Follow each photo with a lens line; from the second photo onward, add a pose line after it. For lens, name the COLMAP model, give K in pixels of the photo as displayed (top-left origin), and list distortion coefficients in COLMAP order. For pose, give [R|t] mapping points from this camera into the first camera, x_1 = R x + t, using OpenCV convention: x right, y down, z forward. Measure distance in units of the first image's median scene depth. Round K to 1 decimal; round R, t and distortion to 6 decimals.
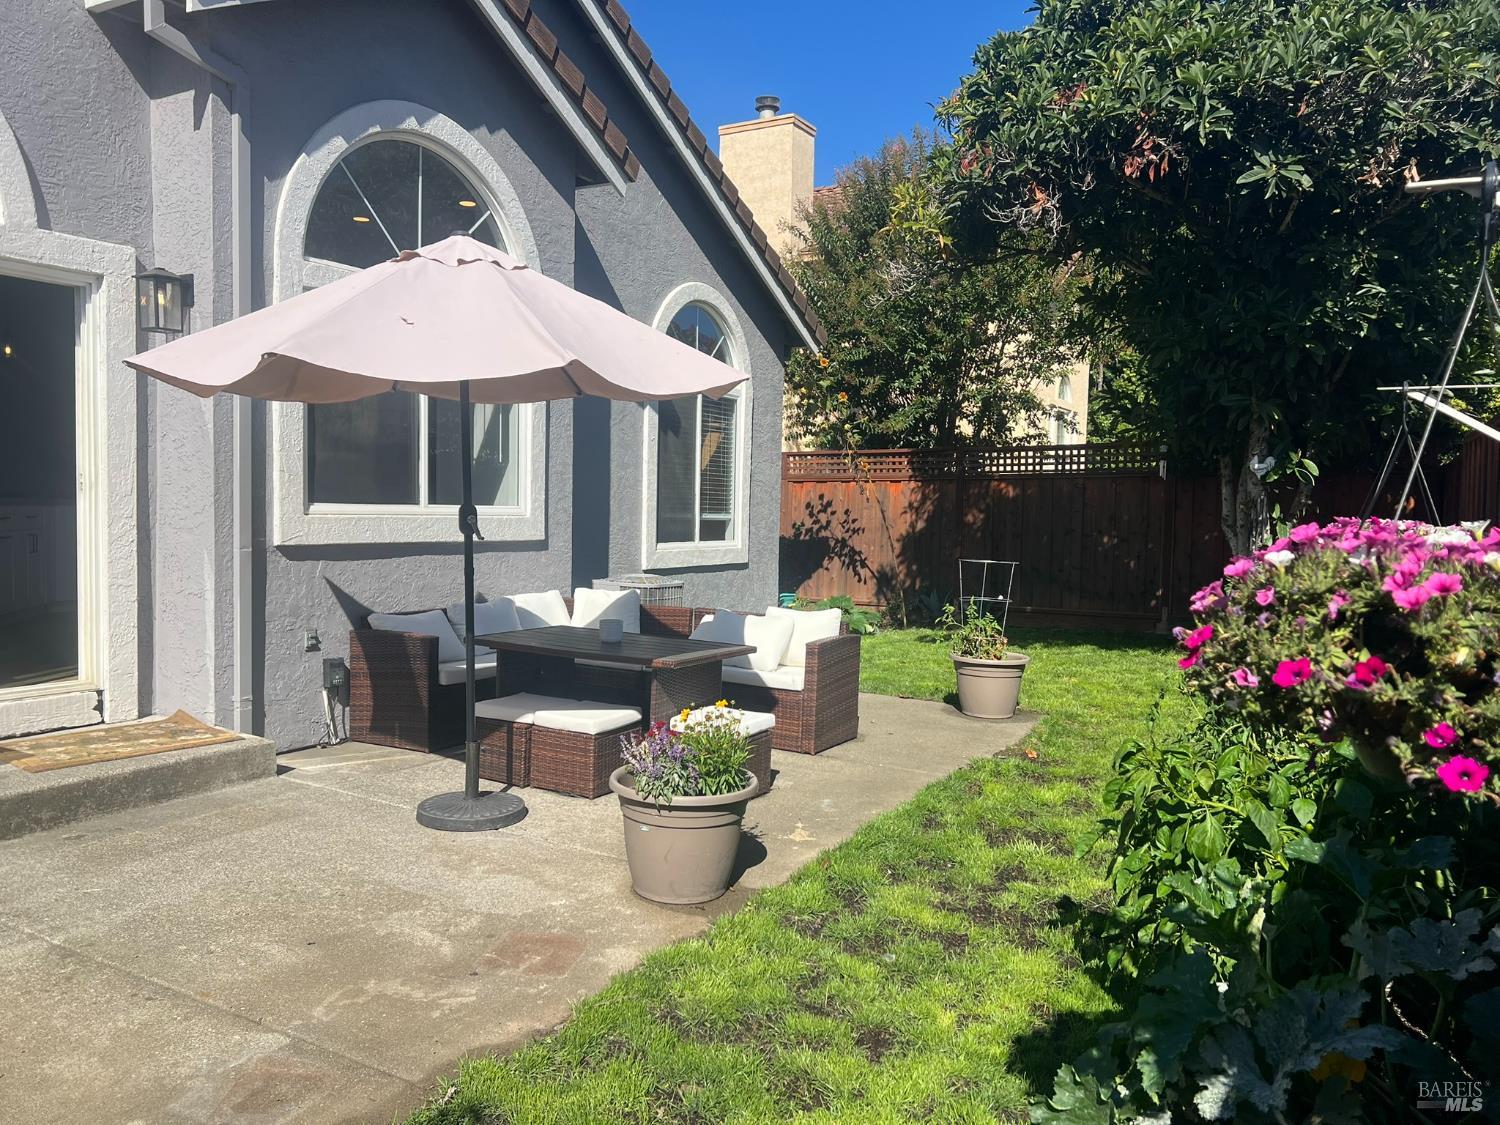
lens RADIAL K [[1117.8, 0, 745.6], [0, 1117.8, 596.7], [0, 0, 1]] dist [0.056450, -0.058670]
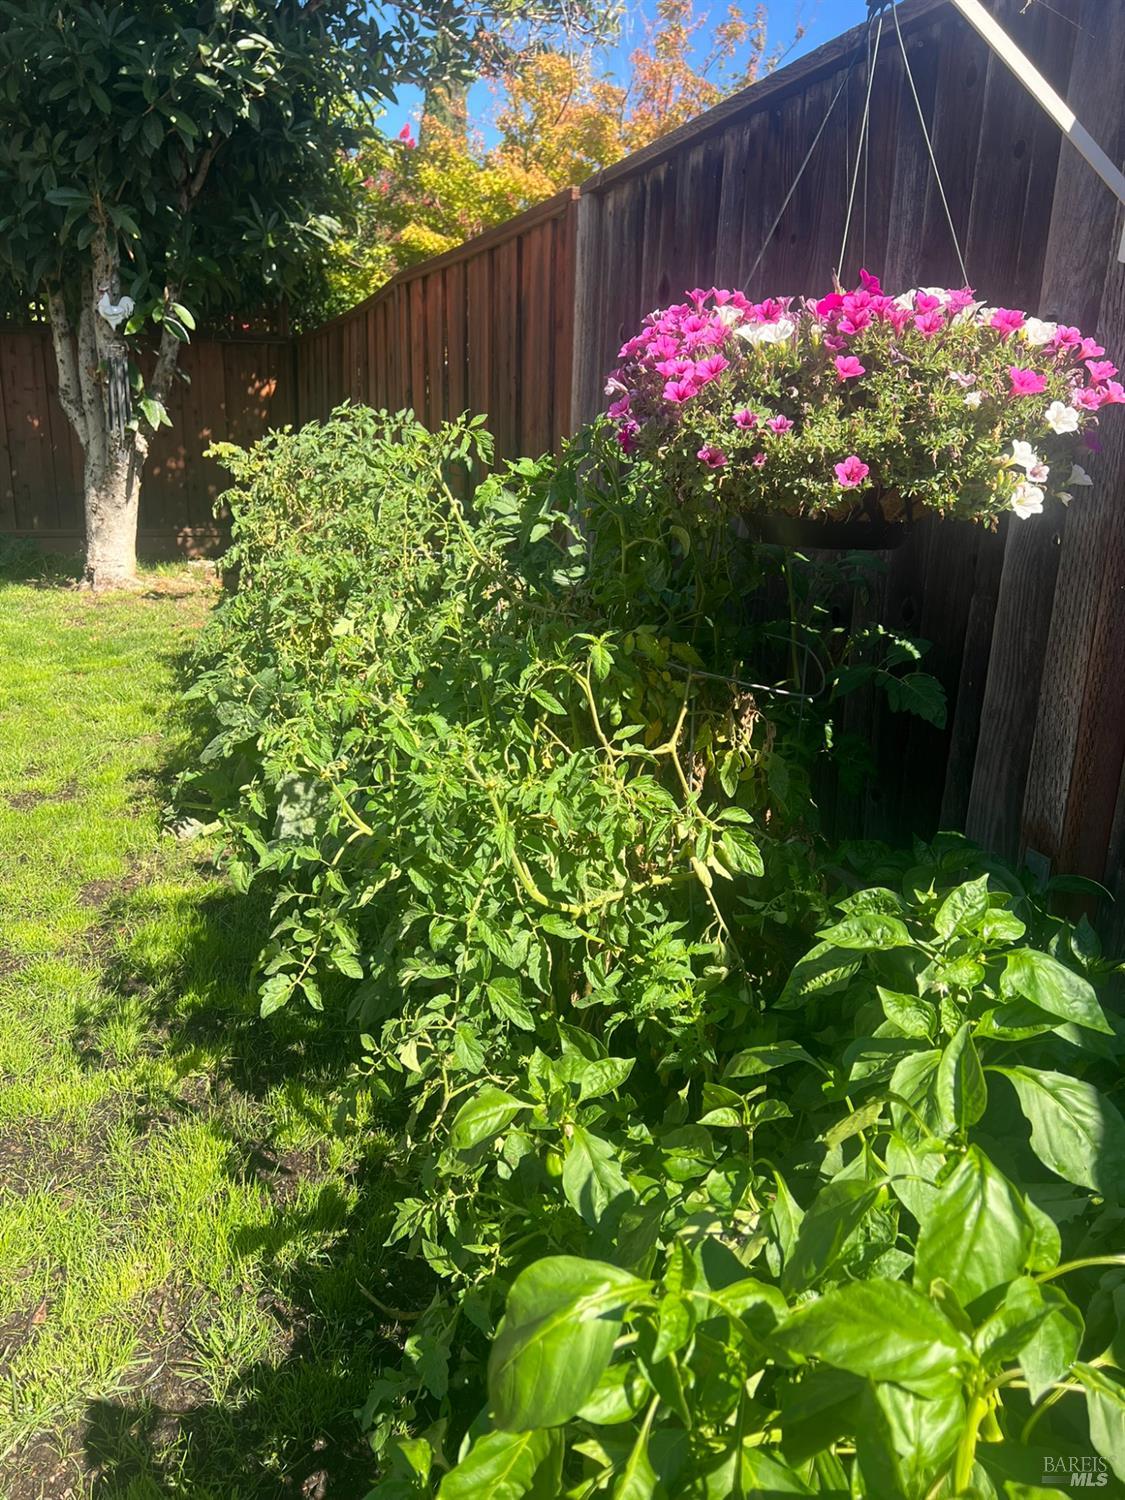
lens RADIAL K [[1117.8, 0, 556.7], [0, 1117.8, 753.1], [0, 0, 1]] dist [0.056450, -0.058670]
pose [[0.653333, -0.201031, 0.729892, 0.088677], [0.035712, 0.971211, 0.235530, -0.005209], [-0.756228, -0.127814, 0.641703, 0.401329]]
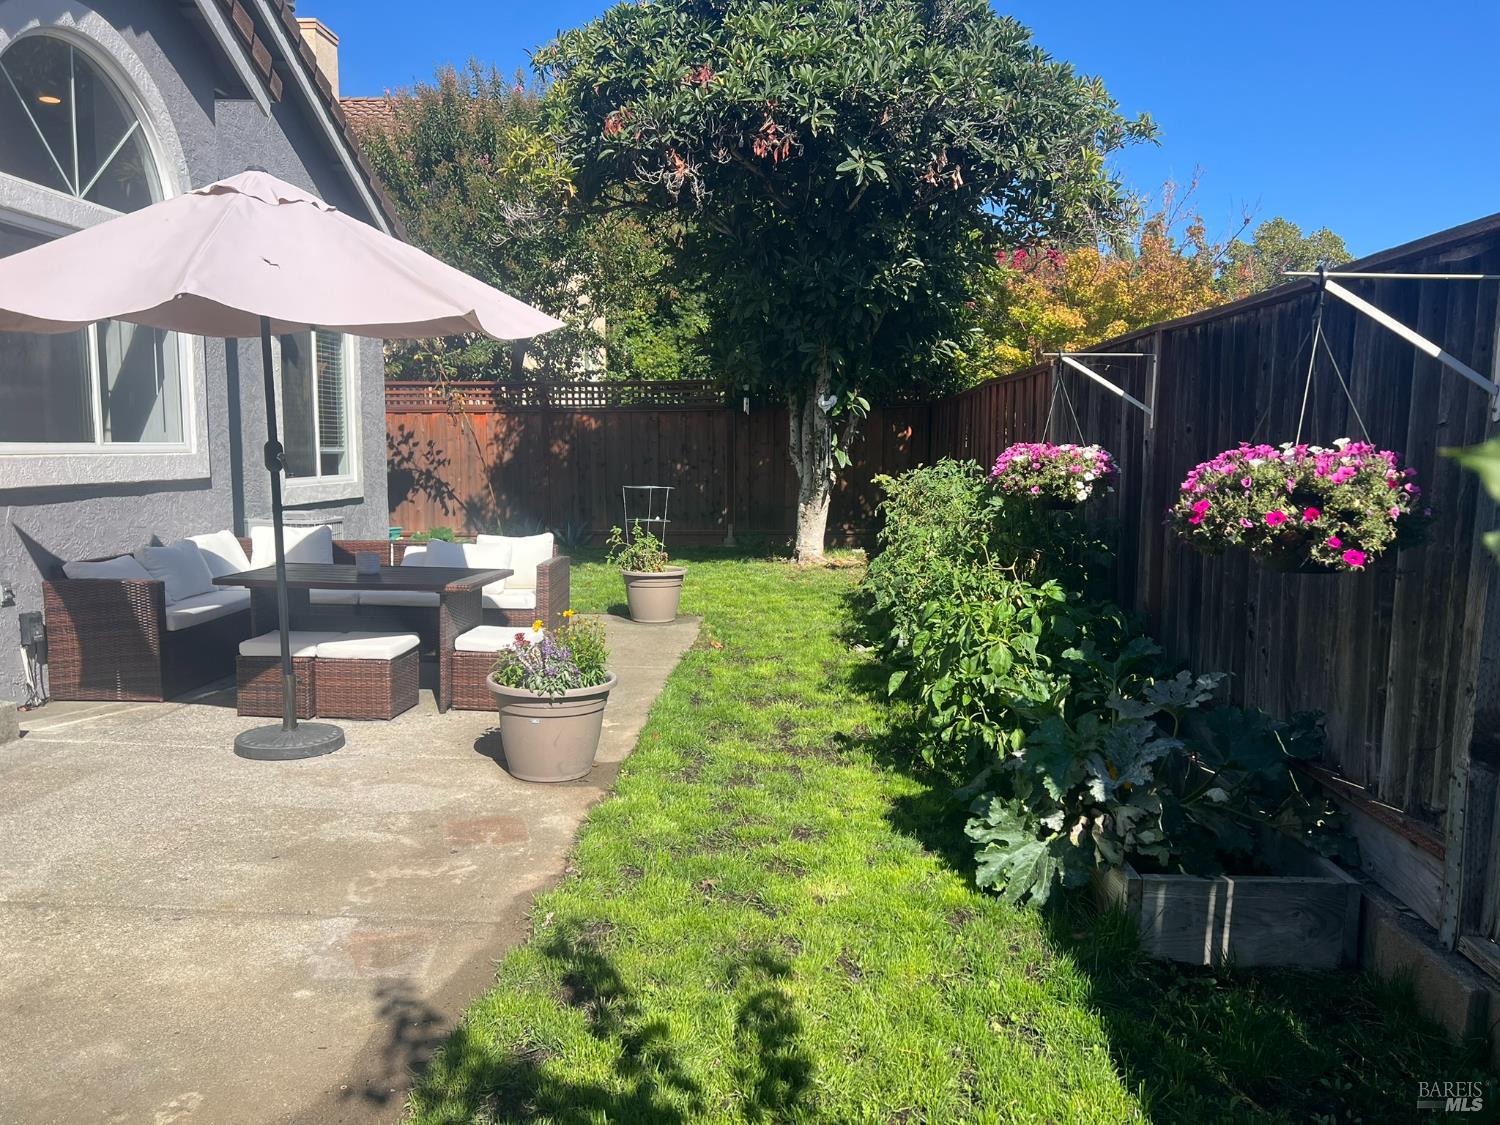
lens RADIAL K [[1117.8, 0, 738.9], [0, 1117.8, 611.4], [0, 0, 1]] dist [0.056450, -0.058670]
pose [[0.894080, -0.080211, 0.440666, -0.240339], [0.047279, 0.995239, 0.085229, 0.002340], [-0.445404, -0.055367, 0.893616, -0.076011]]
